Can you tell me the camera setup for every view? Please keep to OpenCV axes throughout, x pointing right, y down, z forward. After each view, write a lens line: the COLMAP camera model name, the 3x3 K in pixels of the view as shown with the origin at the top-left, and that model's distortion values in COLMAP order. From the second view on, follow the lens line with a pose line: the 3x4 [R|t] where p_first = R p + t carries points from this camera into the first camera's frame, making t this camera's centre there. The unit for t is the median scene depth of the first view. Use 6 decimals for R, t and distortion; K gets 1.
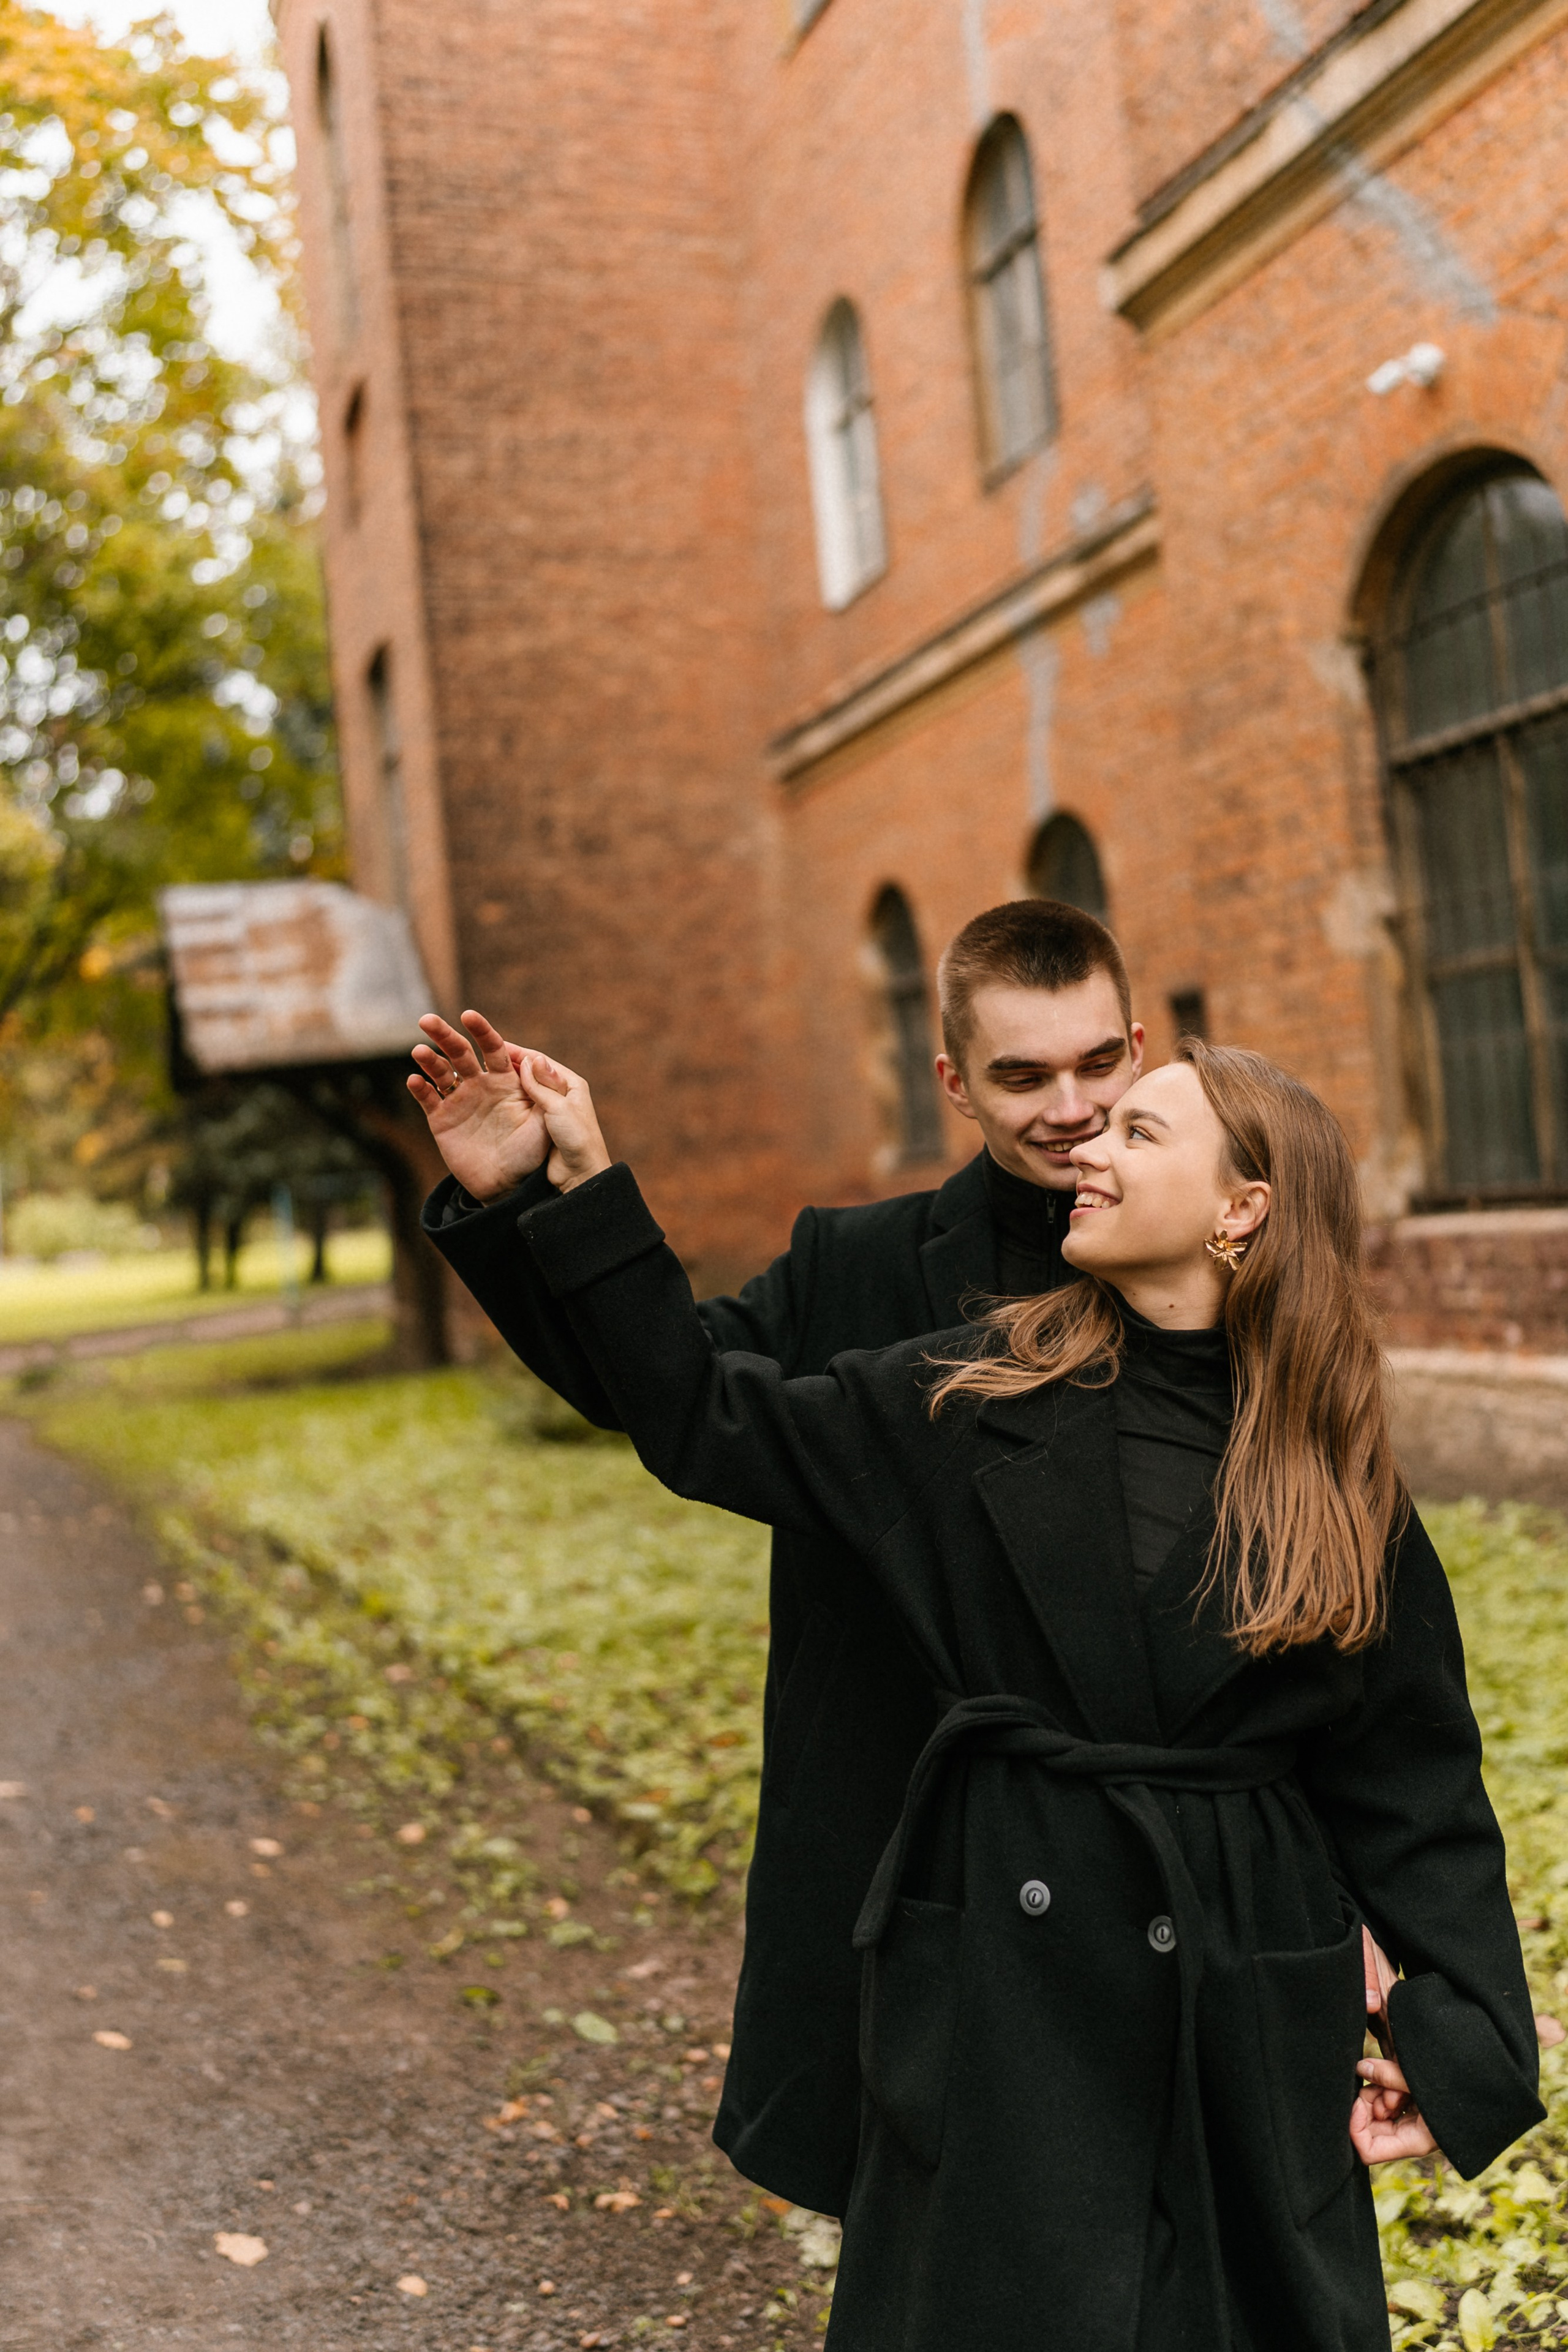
lens RADIAL K [[2209.8, 0, 834.9], [0, 2209.8, 1132.9], [0, 0, 1]] dist [0.070375, -0.108879]
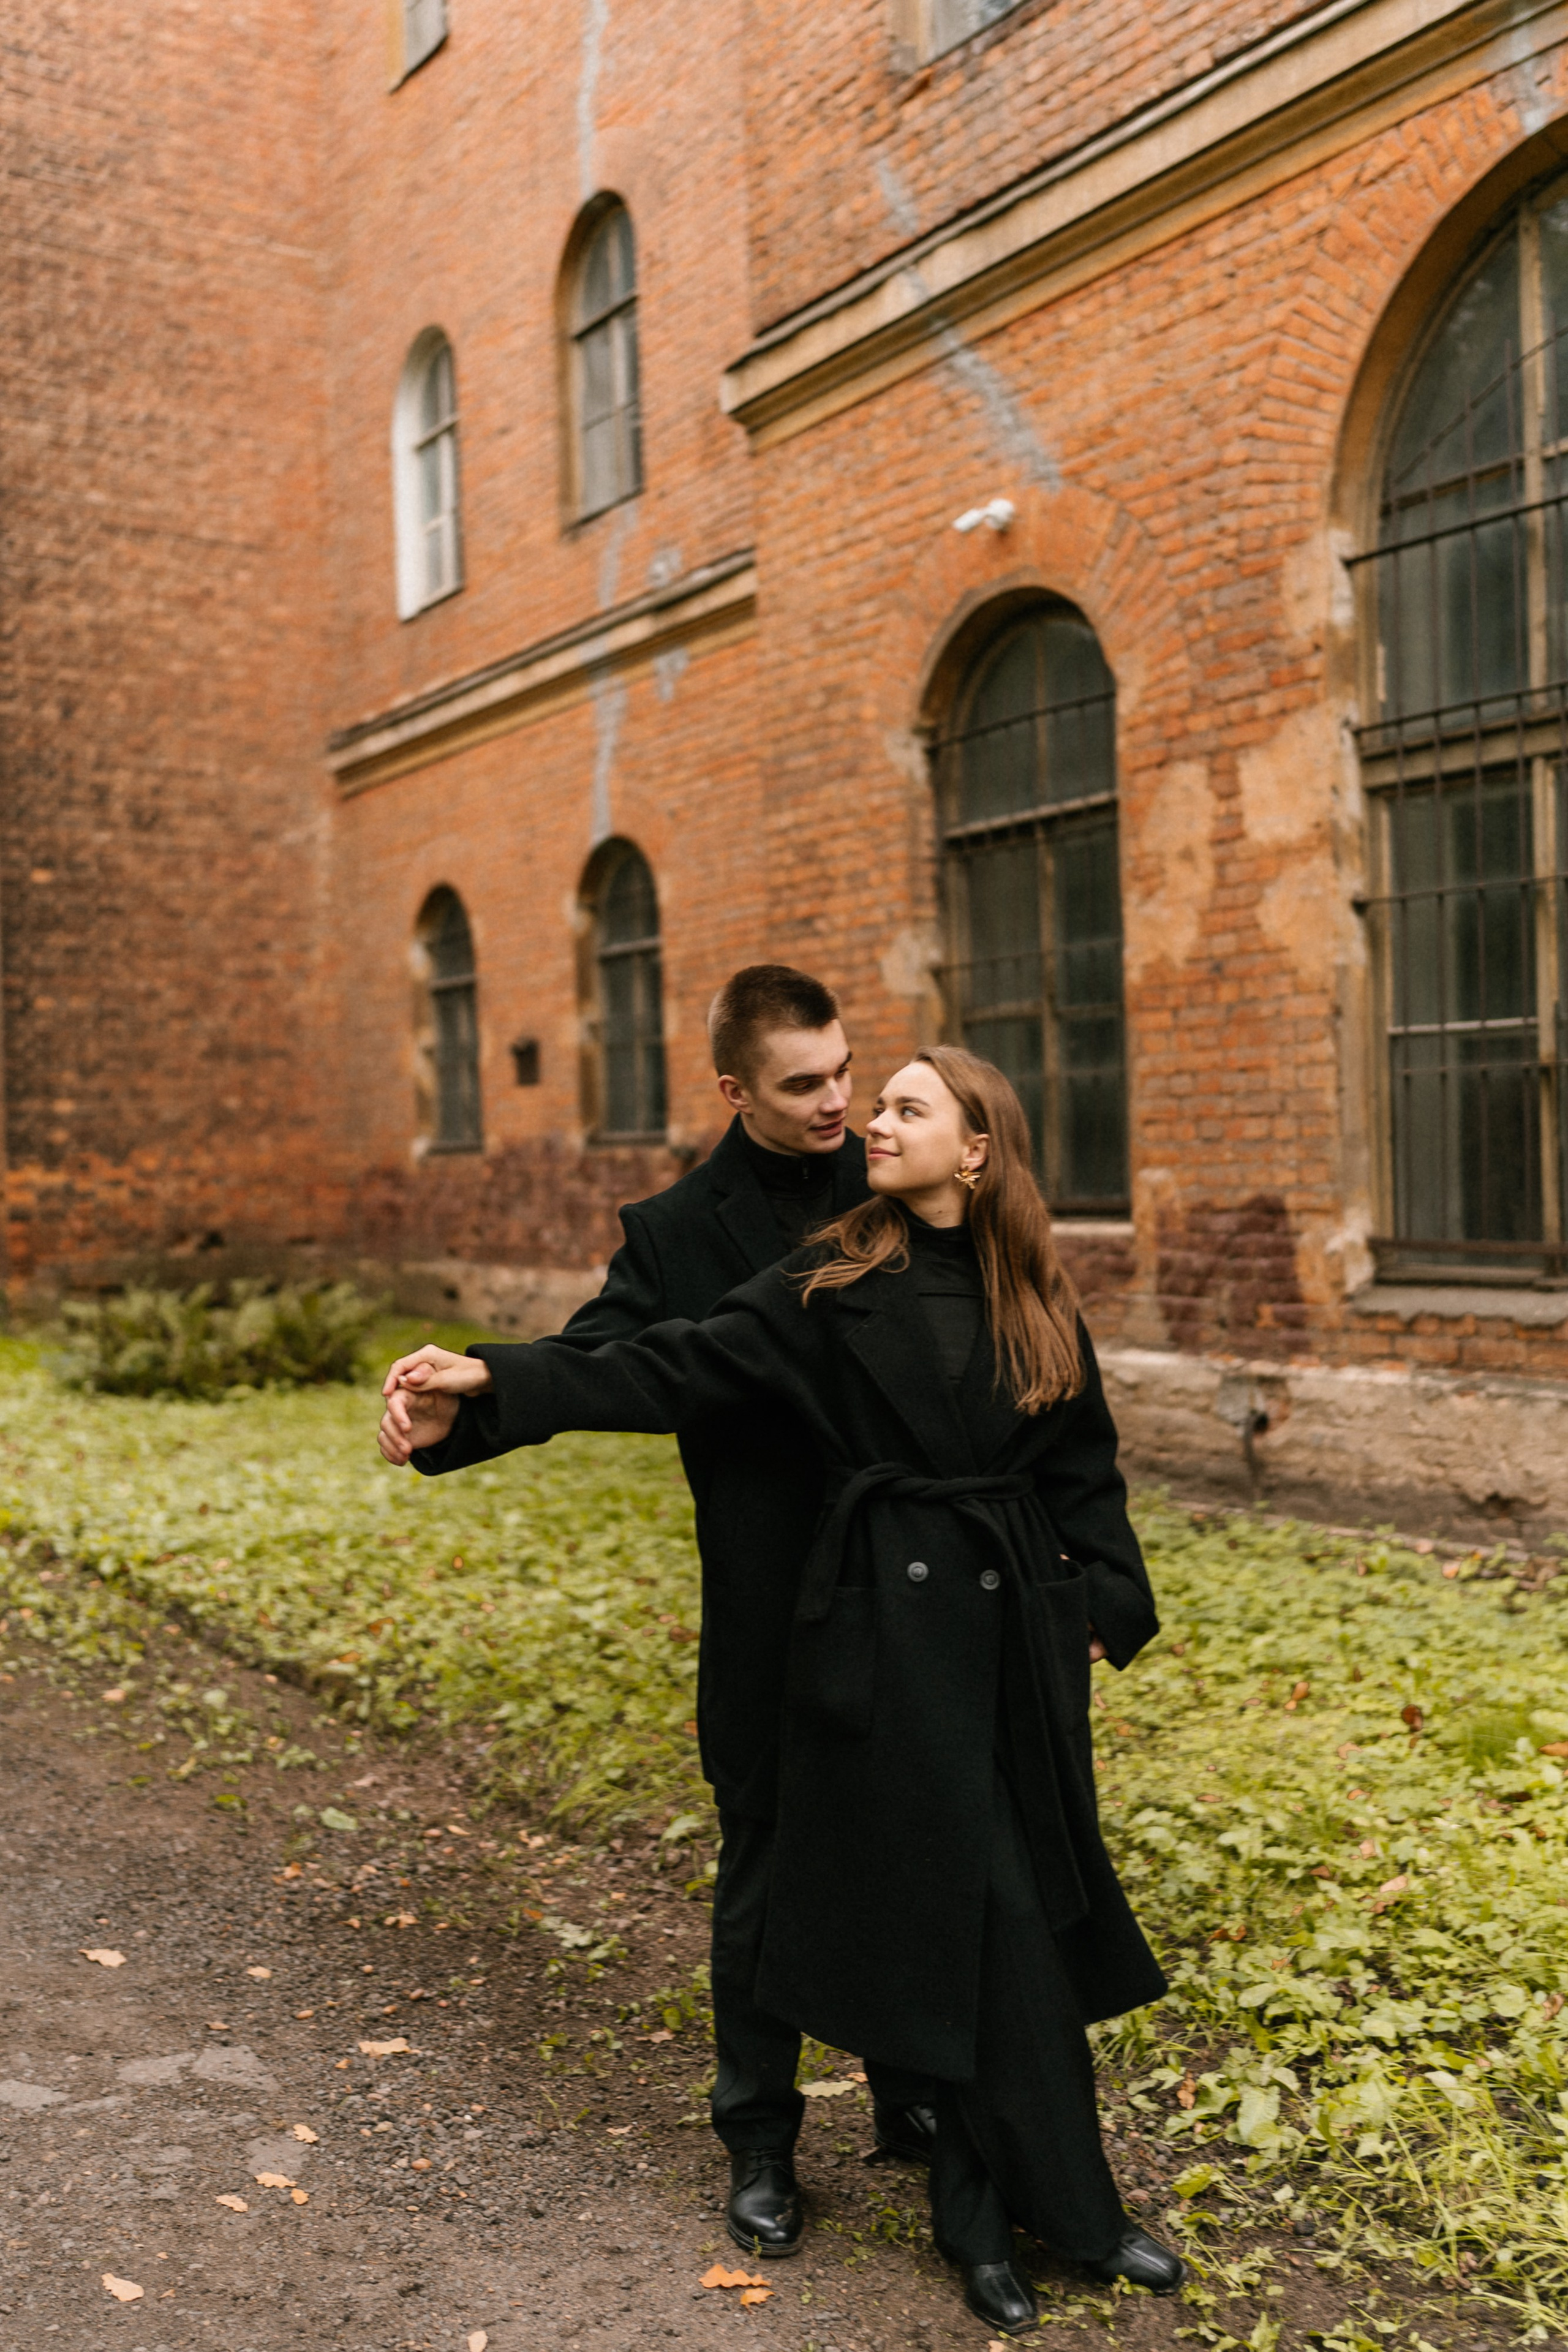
lens RADIAL K [[2209.8, 0, 834.9], [0, 2209.8, 1132.9], [0, 0, 1]] dist [0.070375, -0.108879]
pose [[0.966895, 0.068479, 0.245816, -0.083834], [-0.067539, 0.997641, -0.012264, 0.009089], [-0.246076, -0.004744, 0.969239, -0.128356]]
